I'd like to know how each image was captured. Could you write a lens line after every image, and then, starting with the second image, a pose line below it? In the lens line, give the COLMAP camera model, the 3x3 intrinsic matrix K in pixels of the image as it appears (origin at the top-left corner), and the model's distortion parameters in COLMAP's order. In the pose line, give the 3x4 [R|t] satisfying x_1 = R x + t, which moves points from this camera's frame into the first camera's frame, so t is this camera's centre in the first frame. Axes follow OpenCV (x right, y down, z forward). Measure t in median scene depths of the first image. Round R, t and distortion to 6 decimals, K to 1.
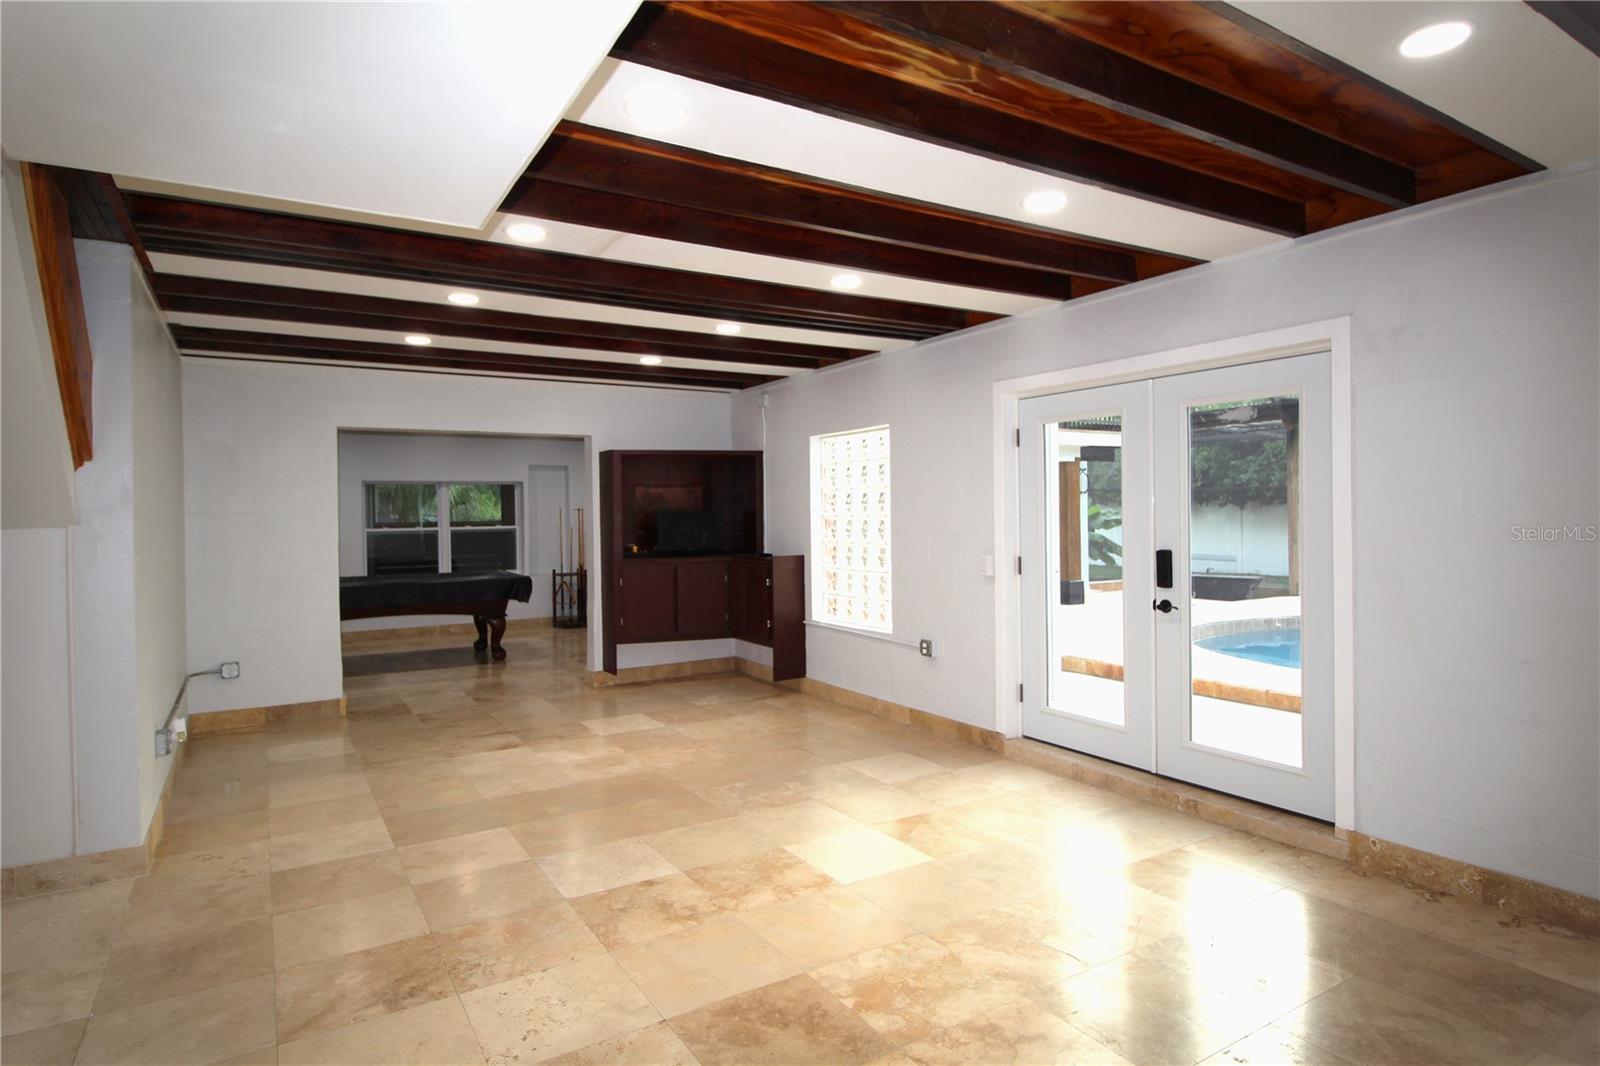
lens RADIAL K [[874.9, 0, 801.3], [0, 874.9, 517.1], [0, 0, 1]] dist [0.007024, -0.013305]
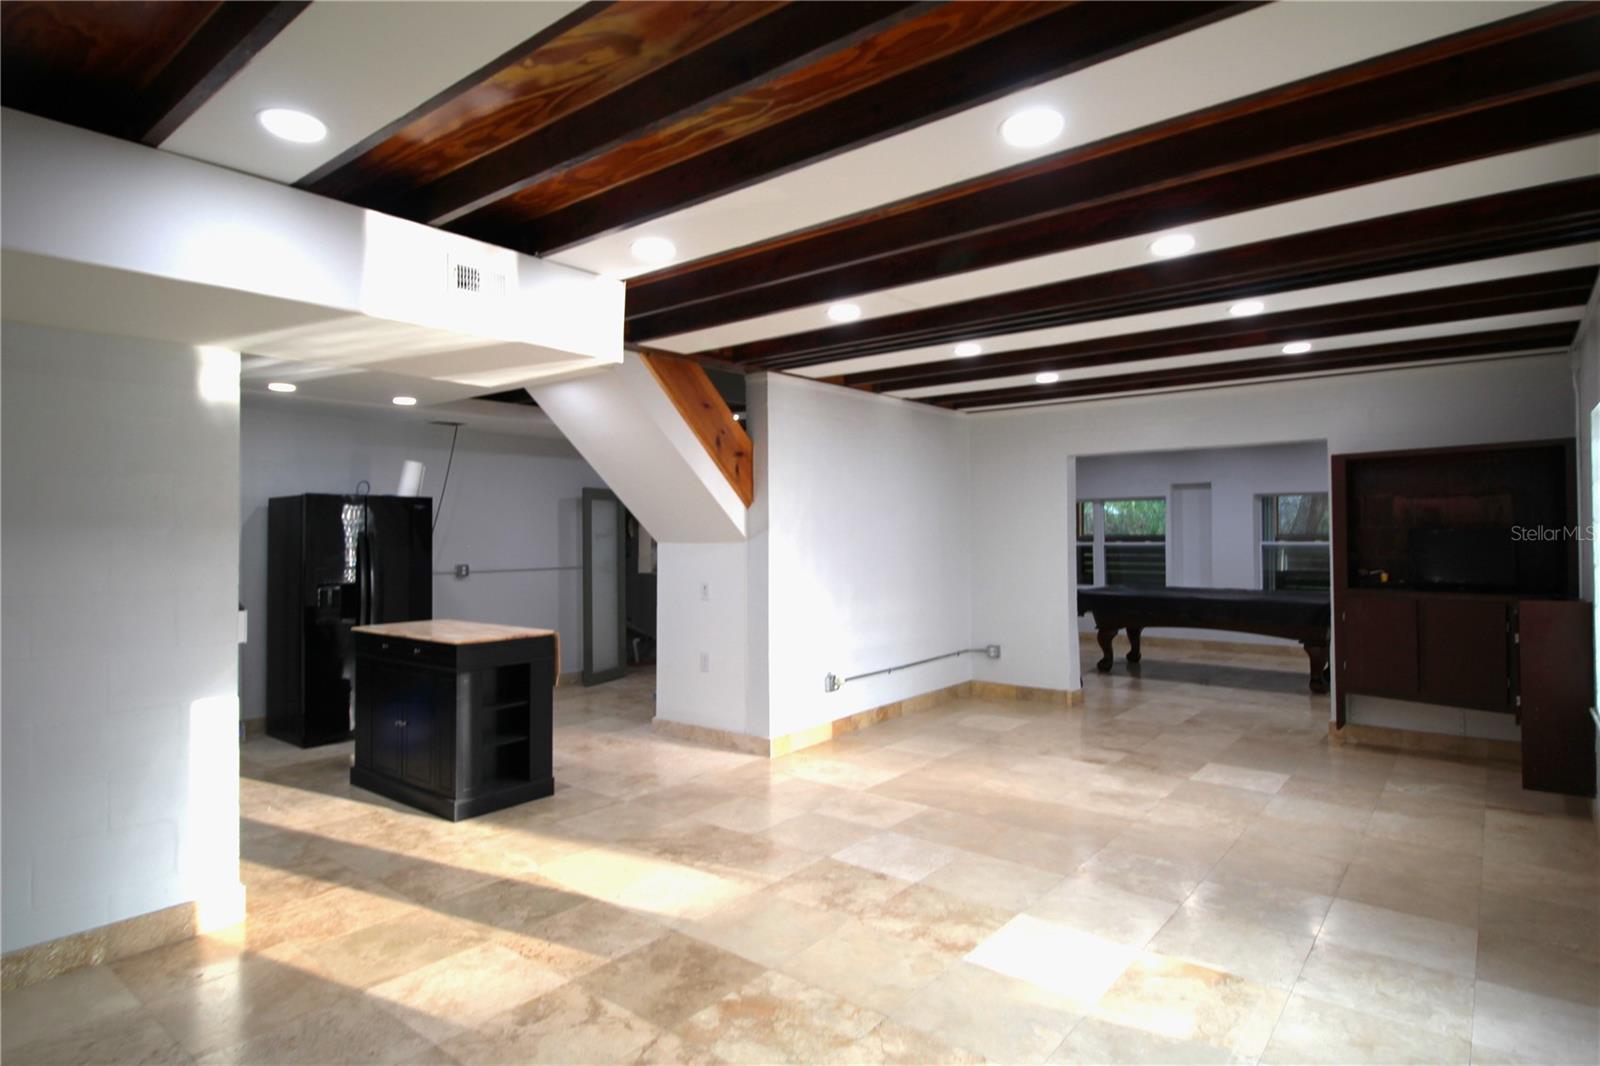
lens RADIAL K [[874.9, 0, 801.3], [0, 874.9, 517.1], [0, 0, 1]] dist [0.007024, -0.013305]
pose [[0.330821, -0.004416, -0.943683, 0.653691], [-0.000996, 0.999987, -0.005029, -0.022642], [0.943693, 0.002603, 0.330812, 0.421526]]
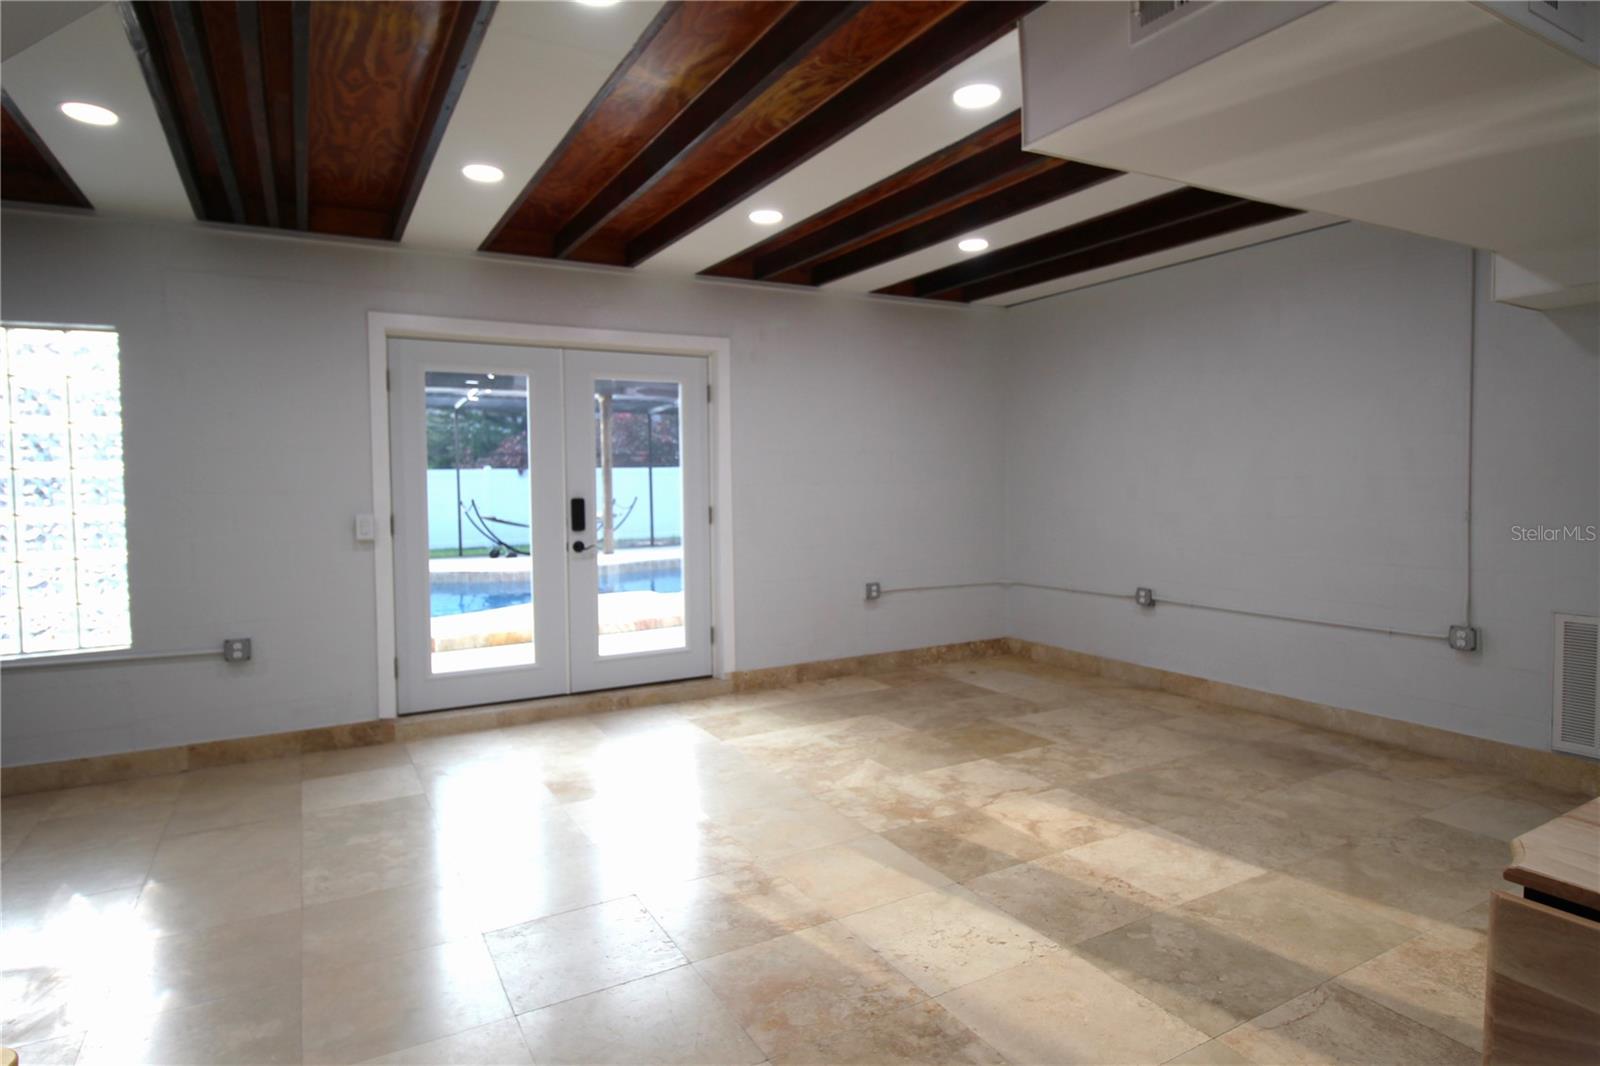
lens RADIAL K [[888.3, 0, 802.3], [0, 888.3, 494.4], [0, 0, 1]] dist [0.001907, -0.015651]
pose [[0.043871, -0.006465, 0.999016, -0.755084], [0.016957, 0.999840, 0.005725, 0.030276], [-0.998893, 0.016690, 0.043973, 0.650154]]
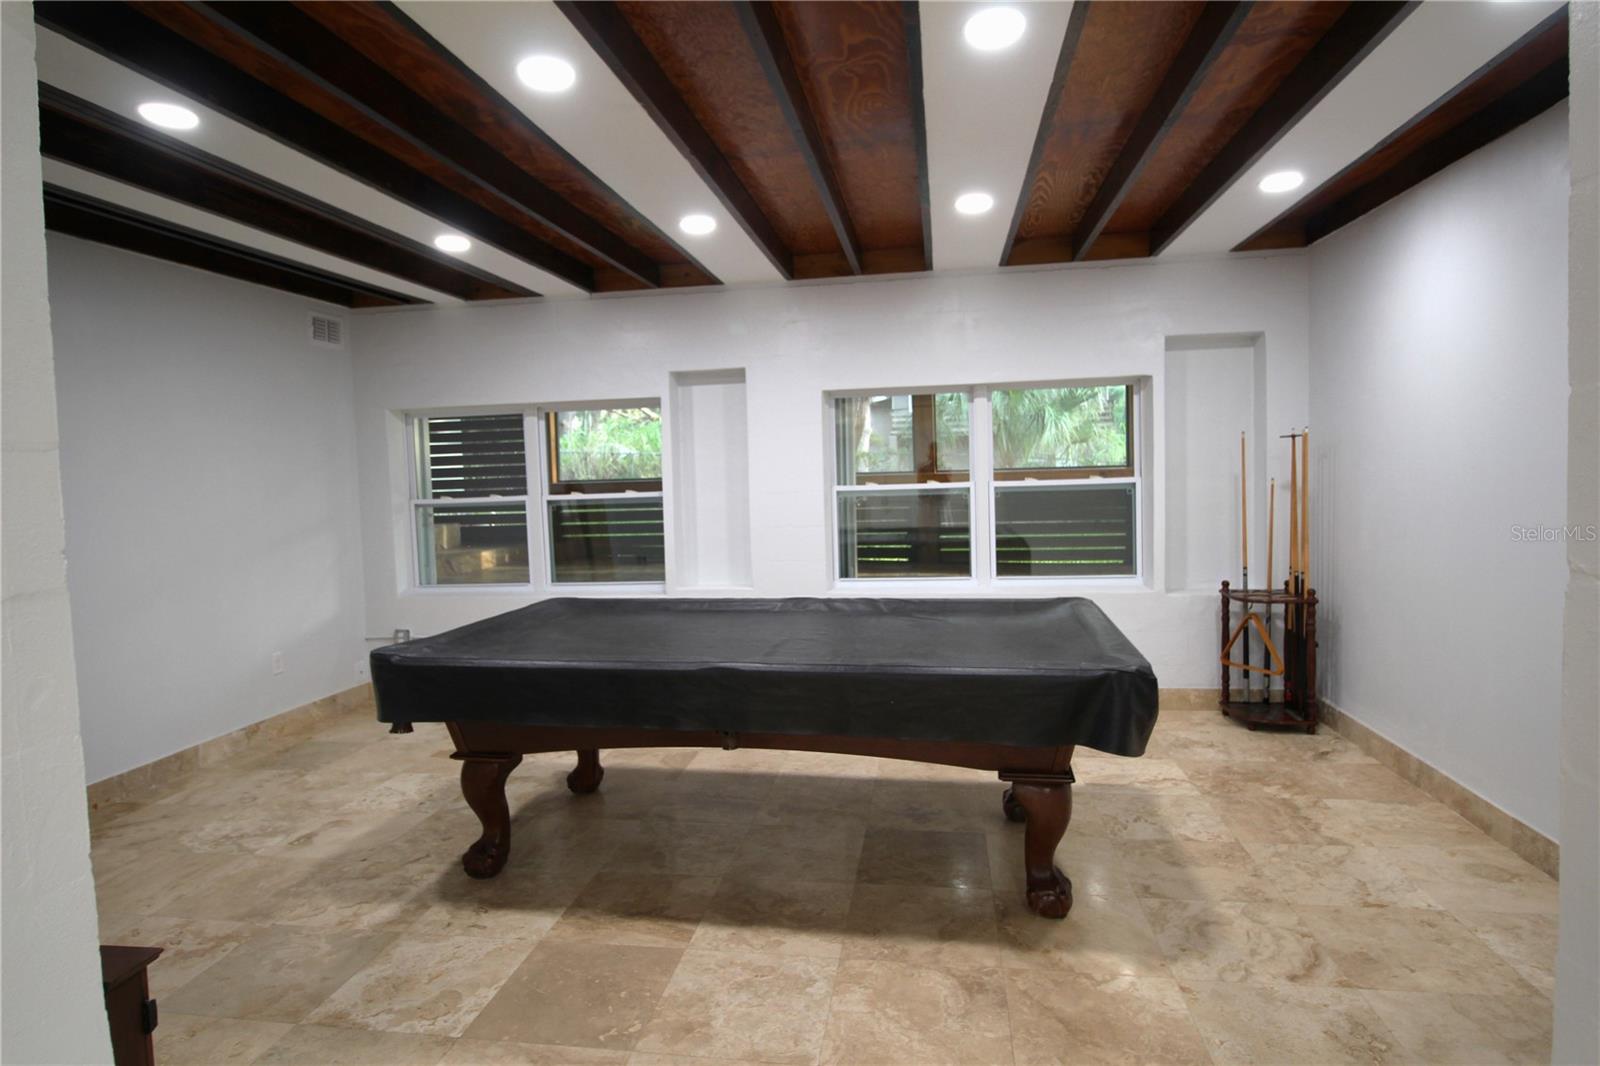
lens RADIAL K [[874.9, 0, 801.3], [0, 874.9, 517.1], [0, 0, 1]] dist [0.007024, -0.013305]
pose [[0.757513, 0.026500, -0.652283, -0.425670], [0.016522, 0.998077, 0.059736, 0.001714], [0.652612, -0.056028, 0.755618, 1.438429]]
